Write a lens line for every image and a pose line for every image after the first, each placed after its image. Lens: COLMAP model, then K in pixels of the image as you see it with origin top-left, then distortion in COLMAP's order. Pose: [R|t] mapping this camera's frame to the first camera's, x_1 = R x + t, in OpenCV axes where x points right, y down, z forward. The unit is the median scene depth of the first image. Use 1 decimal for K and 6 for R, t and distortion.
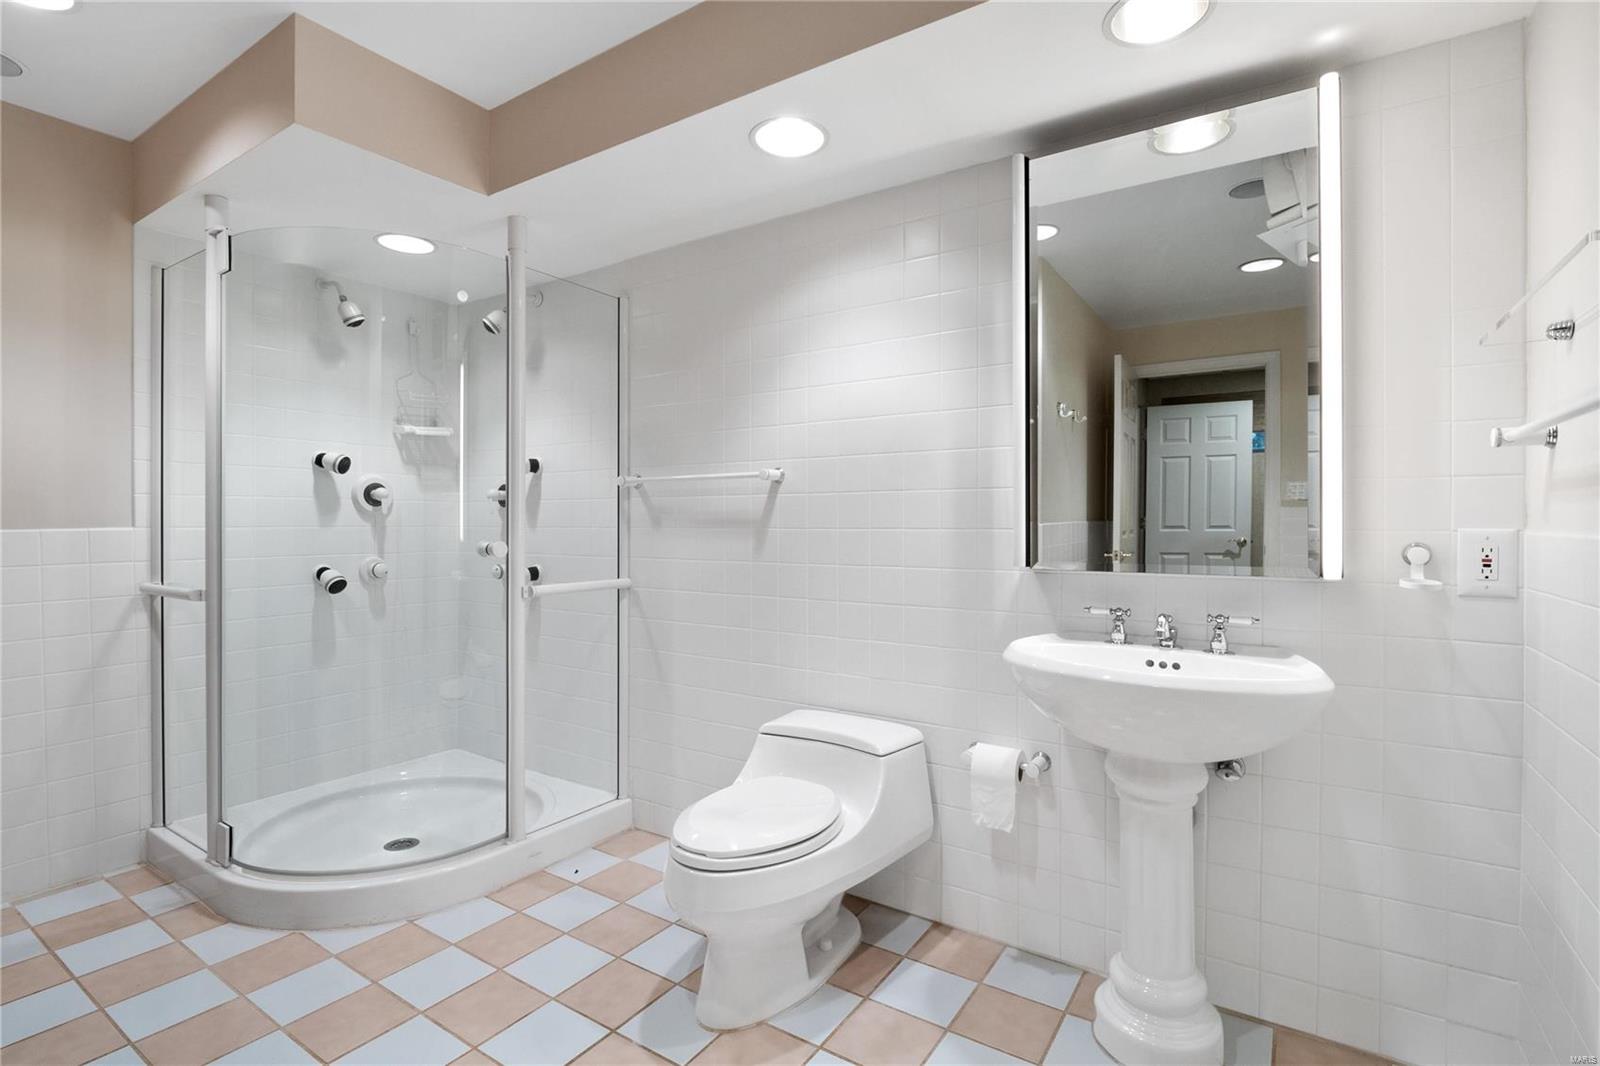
lens RADIAL K [[754.2, 0, 807.1], [0, 754.2, 527.2], [0, 0, 1]] dist [-0.015347, -0.000123]
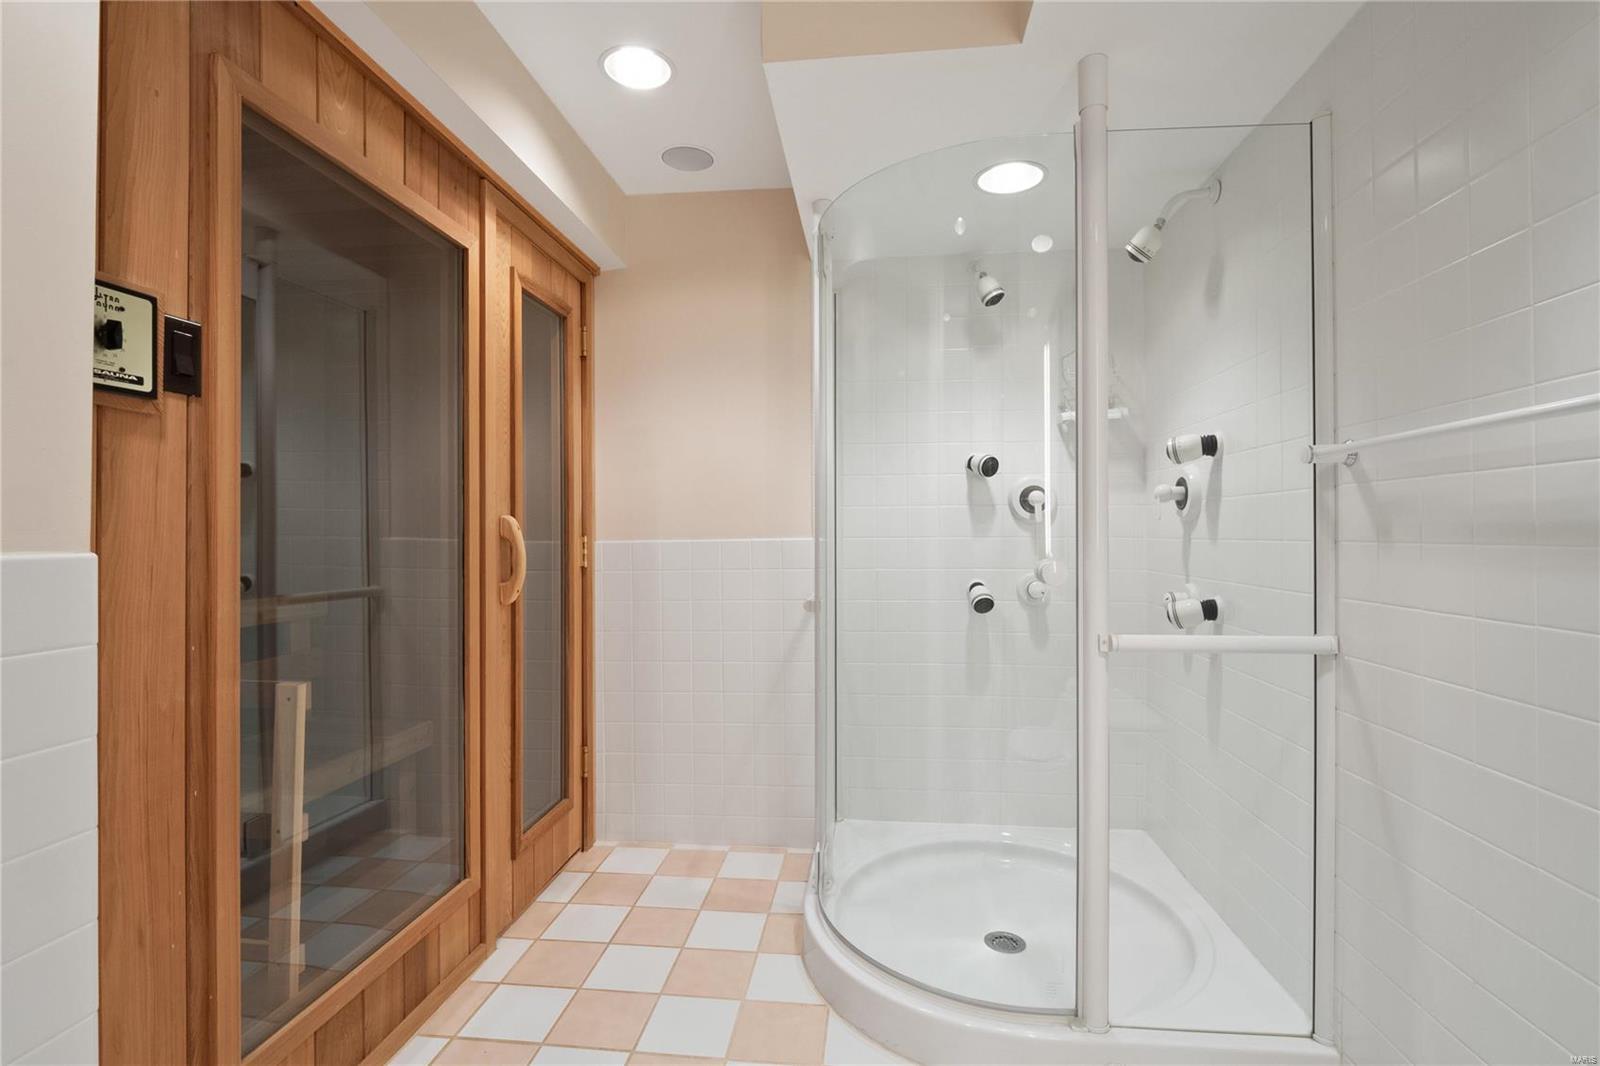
lens RADIAL K [[754.2, 0, 807.1], [0, 754.2, 527.2], [0, 0, 1]] dist [-0.015347, -0.000123]
pose [[0.465214, -0.007217, -0.885169, 0.058045], [-0.002957, 0.999949, -0.009707, -0.003240], [0.885194, 0.007133, 0.465168, 0.421356]]
